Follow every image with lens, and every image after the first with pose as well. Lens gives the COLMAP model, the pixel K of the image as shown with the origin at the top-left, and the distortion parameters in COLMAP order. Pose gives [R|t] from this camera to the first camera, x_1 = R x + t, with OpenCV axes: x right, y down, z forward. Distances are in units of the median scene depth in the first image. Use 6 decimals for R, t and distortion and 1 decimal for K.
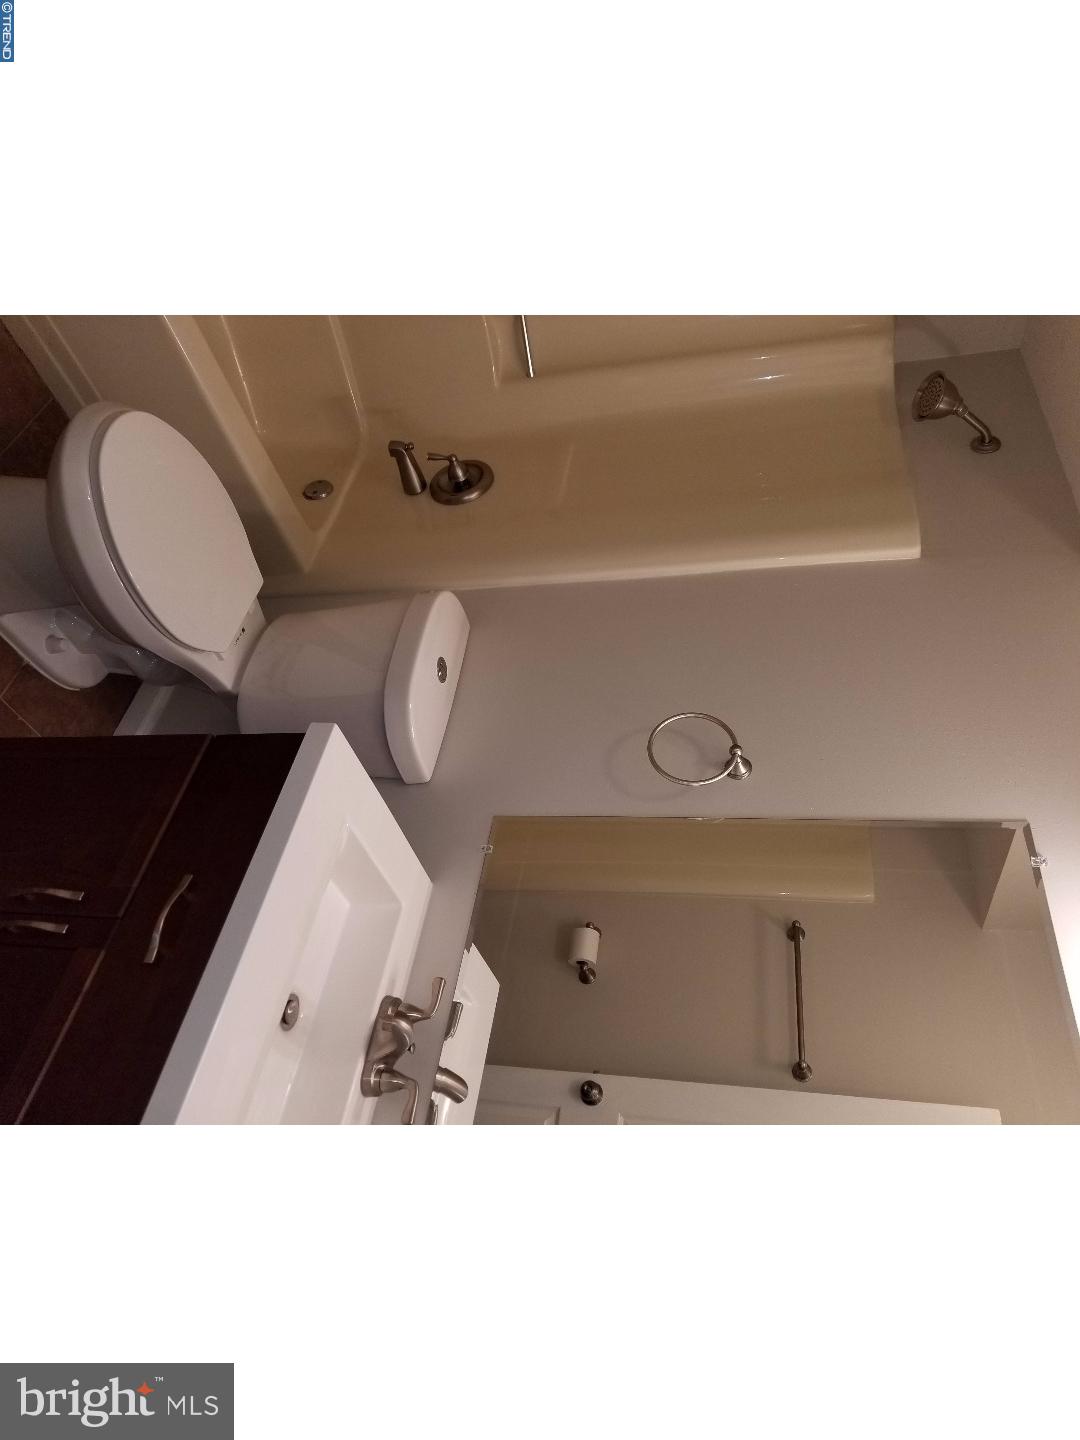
lens RADIAL K [[850.9, 0, 541.9], [0, 850.9, 711.0], [0, 0, 1]] dist [0.079014, -0.141501]
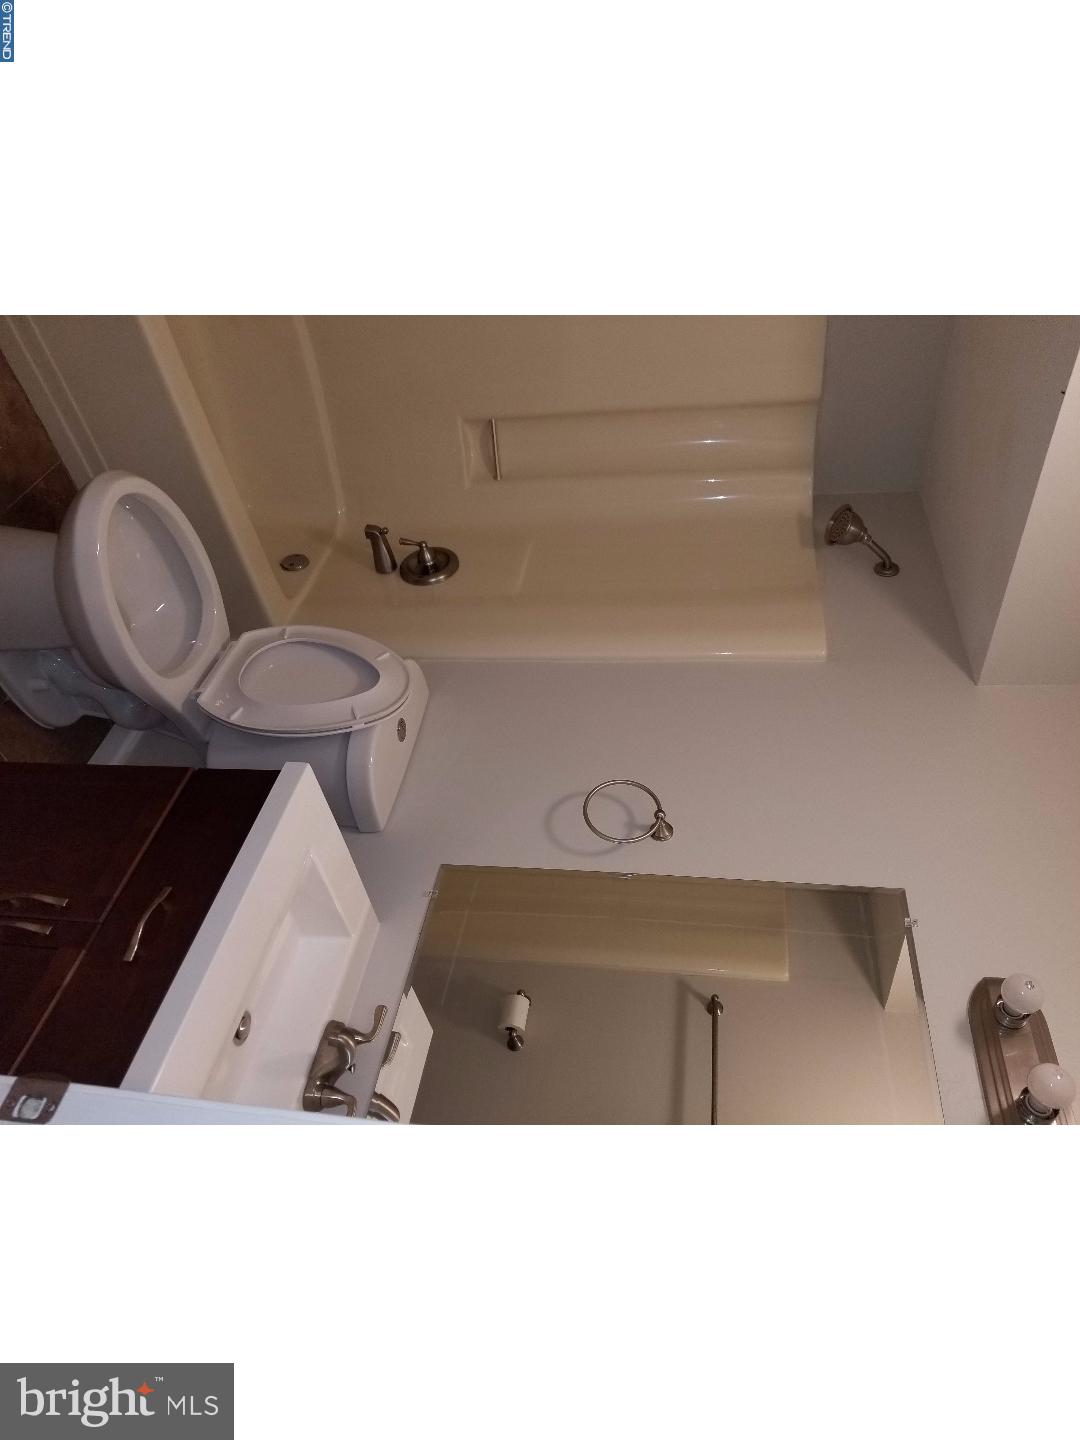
lens RADIAL K [[856.2, 0, 555.6], [0, 856.2, 716.1], [0, 0, 1]] dist [0.055425, -0.085823]
pose [[0.995034, 0.063466, 0.076677, -0.005803], [-0.055457, 0.993195, -0.102407, 0.037388], [-0.082654, 0.097647, 0.991783, -0.118417]]
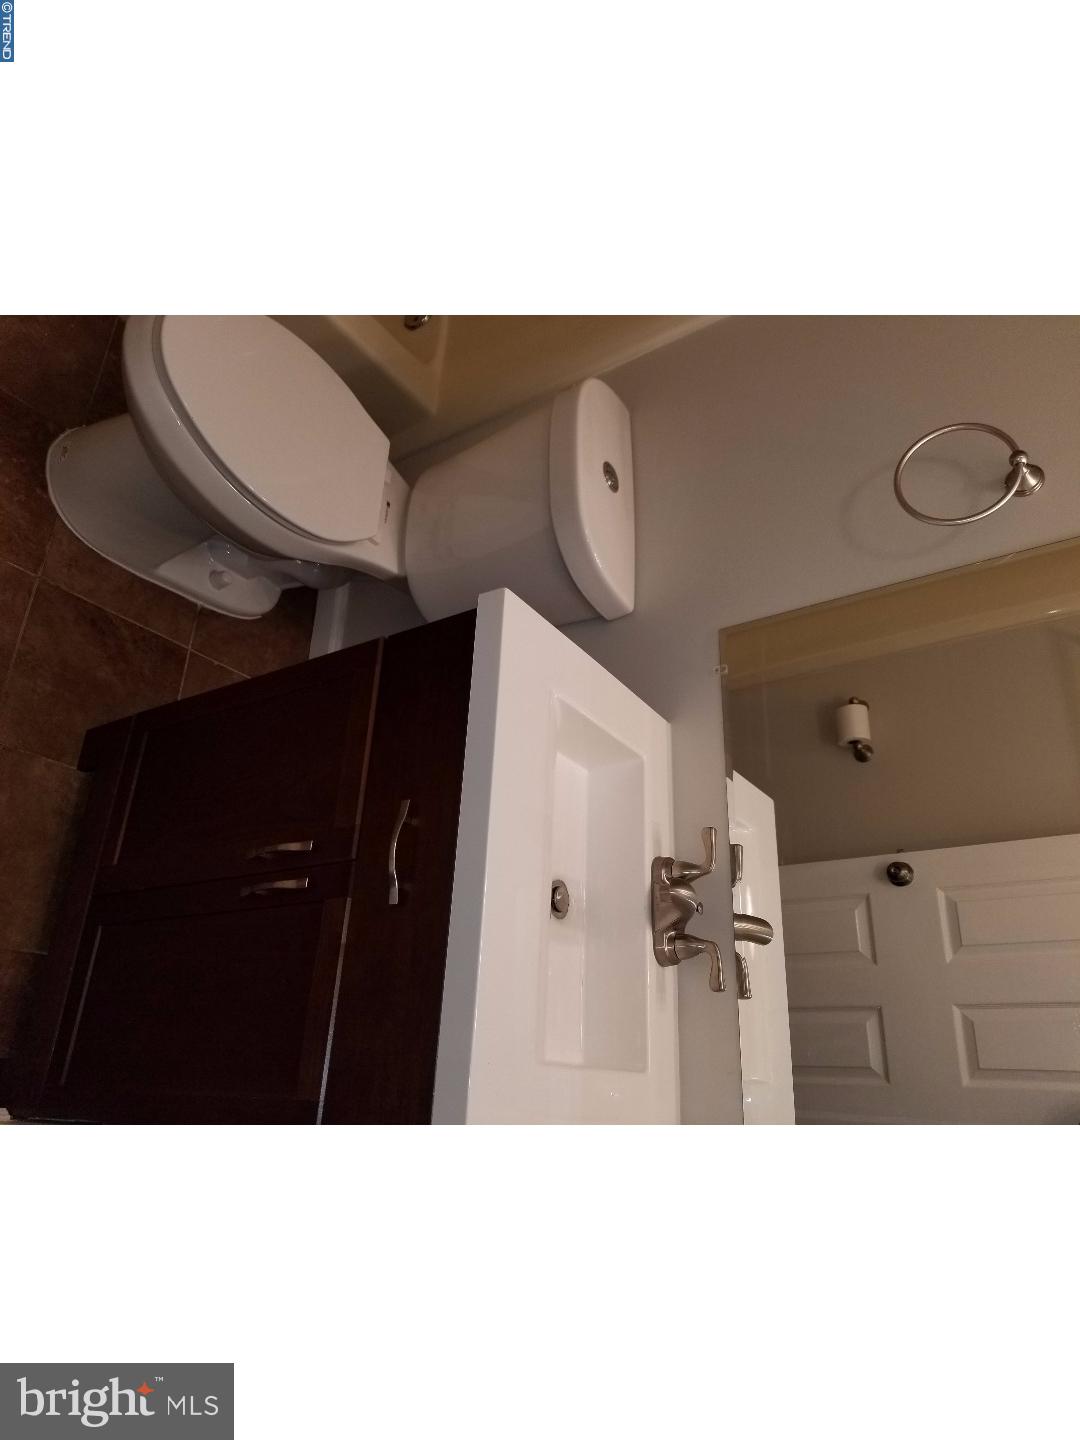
lens RADIAL K [[850.9, 0, 541.9], [0, 850.9, 711.0], [0, 0, 1]] dist [0.079014, -0.141501]
pose [[0.930290, -0.244688, -0.273291, -0.007699], [0.301868, 0.933945, 0.191368, -0.015796], [0.208413, -0.260526, 0.942704, 0.141081]]
